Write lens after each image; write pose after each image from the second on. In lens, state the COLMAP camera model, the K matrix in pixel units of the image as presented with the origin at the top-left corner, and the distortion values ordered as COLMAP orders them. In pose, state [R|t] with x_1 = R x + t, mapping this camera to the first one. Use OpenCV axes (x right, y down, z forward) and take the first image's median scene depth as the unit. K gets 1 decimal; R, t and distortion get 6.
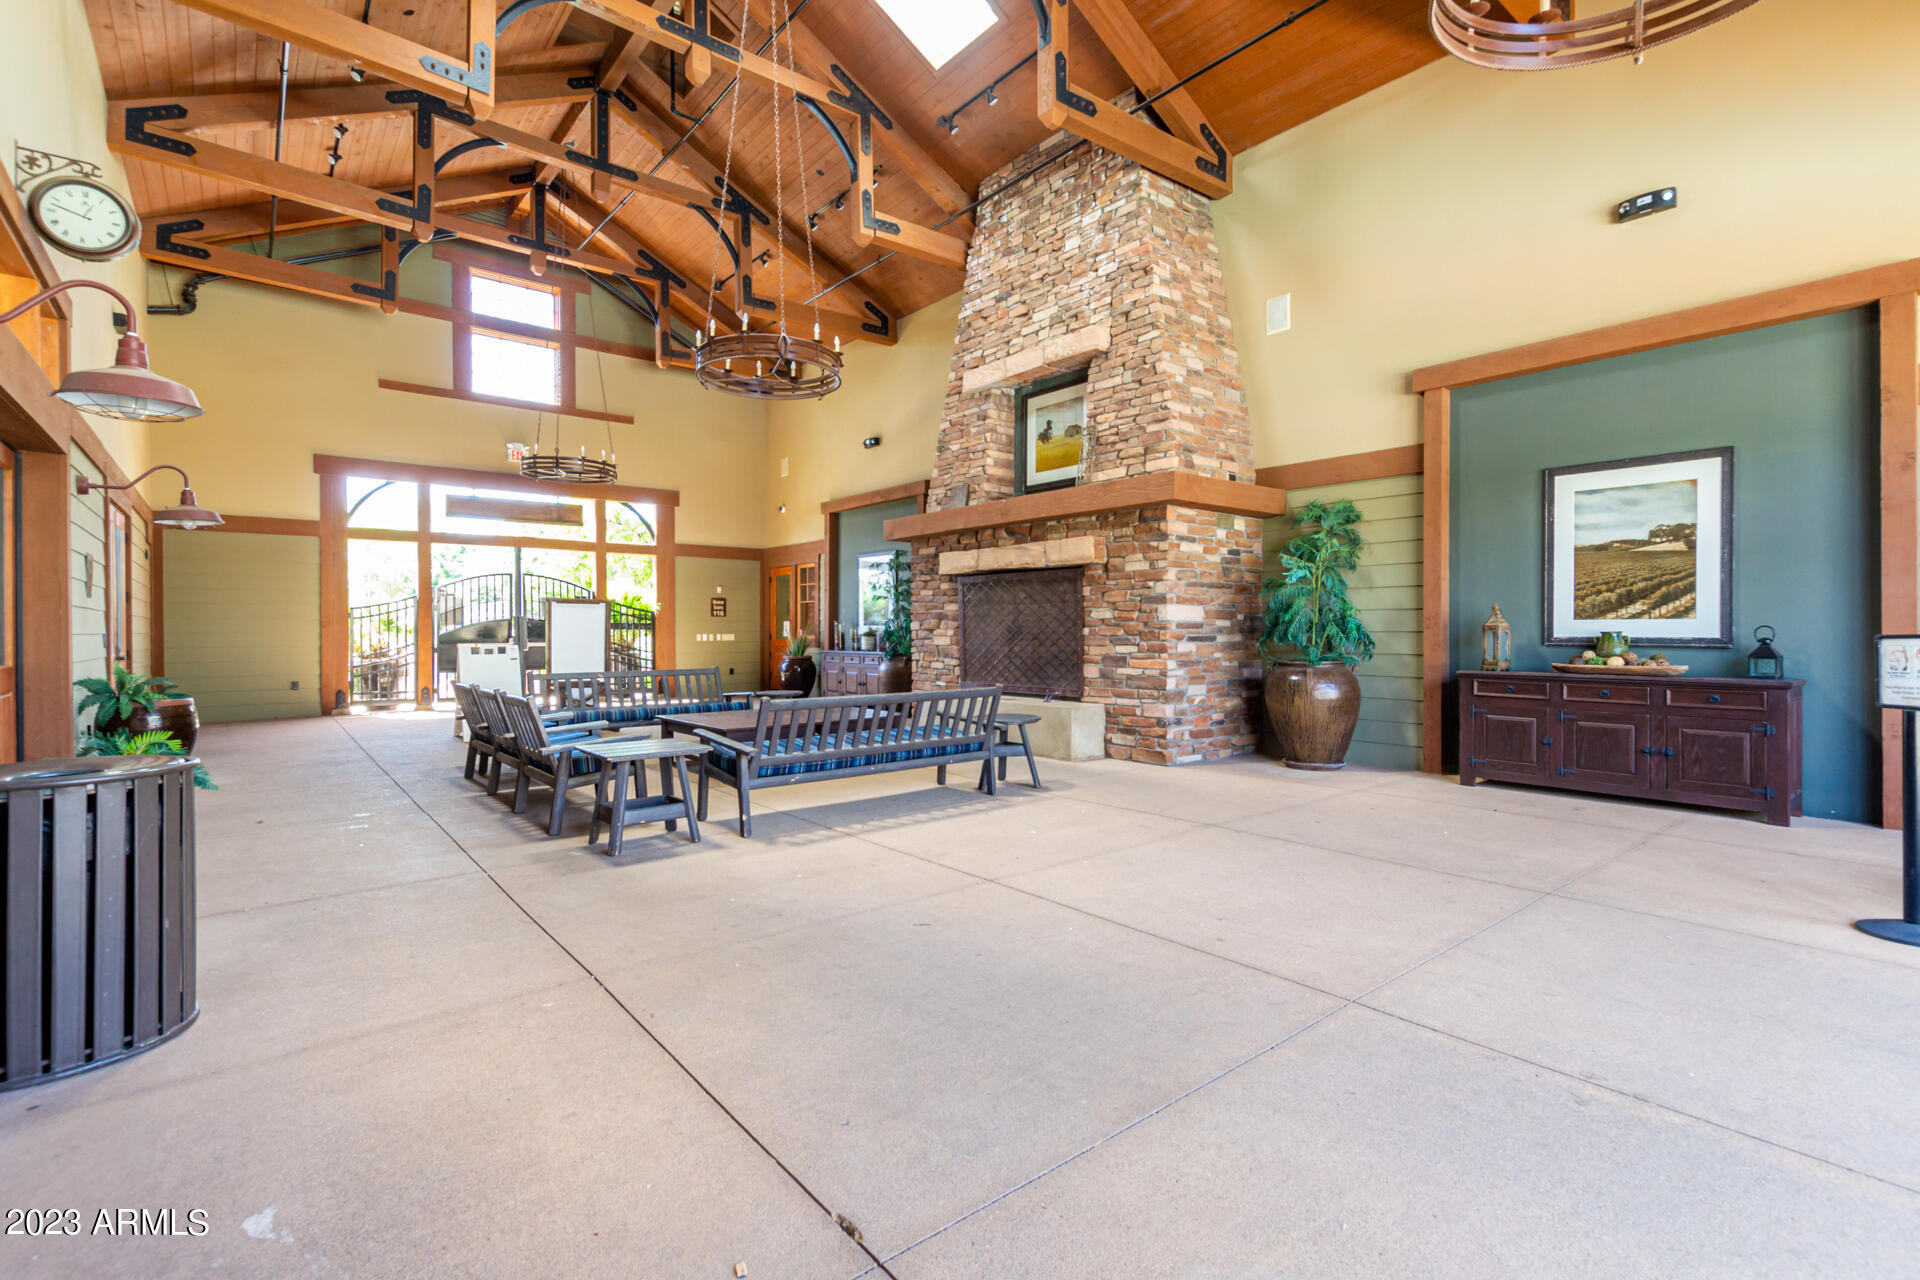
lens RADIAL K [[880.2, 0, 958.1], [0, 880.2, 635.7], [0, 0, 1]] dist [-0.000779, 0.000061]
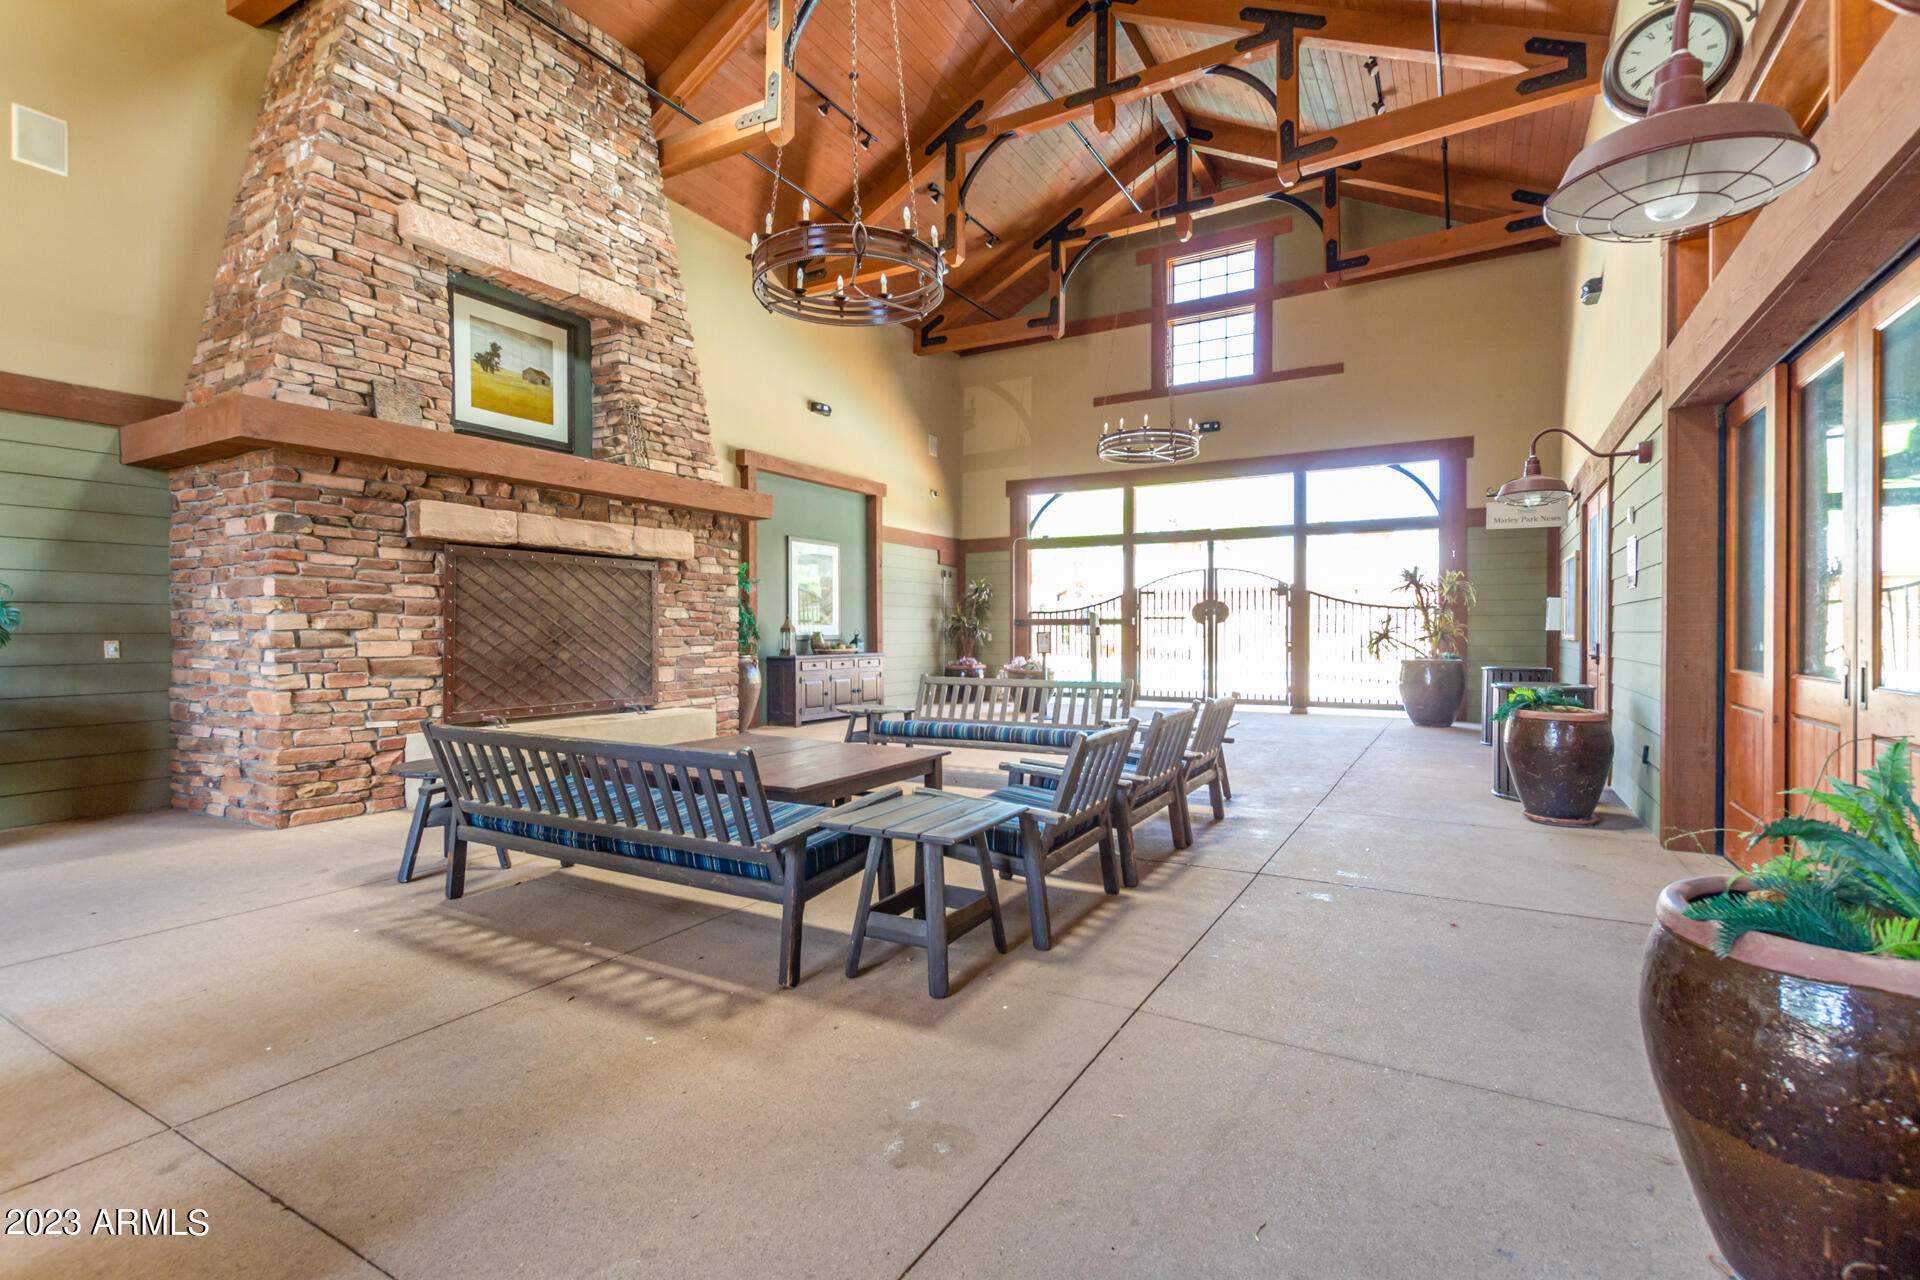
lens RADIAL K [[880.2, 0, 958.3], [0, 880.2, 636.6], [0, 0, 1]] dist [-0.000779, 0.000061]
pose [[-0.357091, -0.009299, 0.934023, -0.780502], [0.001959, 0.999941, 0.010704, -0.008628], [-0.934067, 0.005652, -0.357052, 0.979141]]
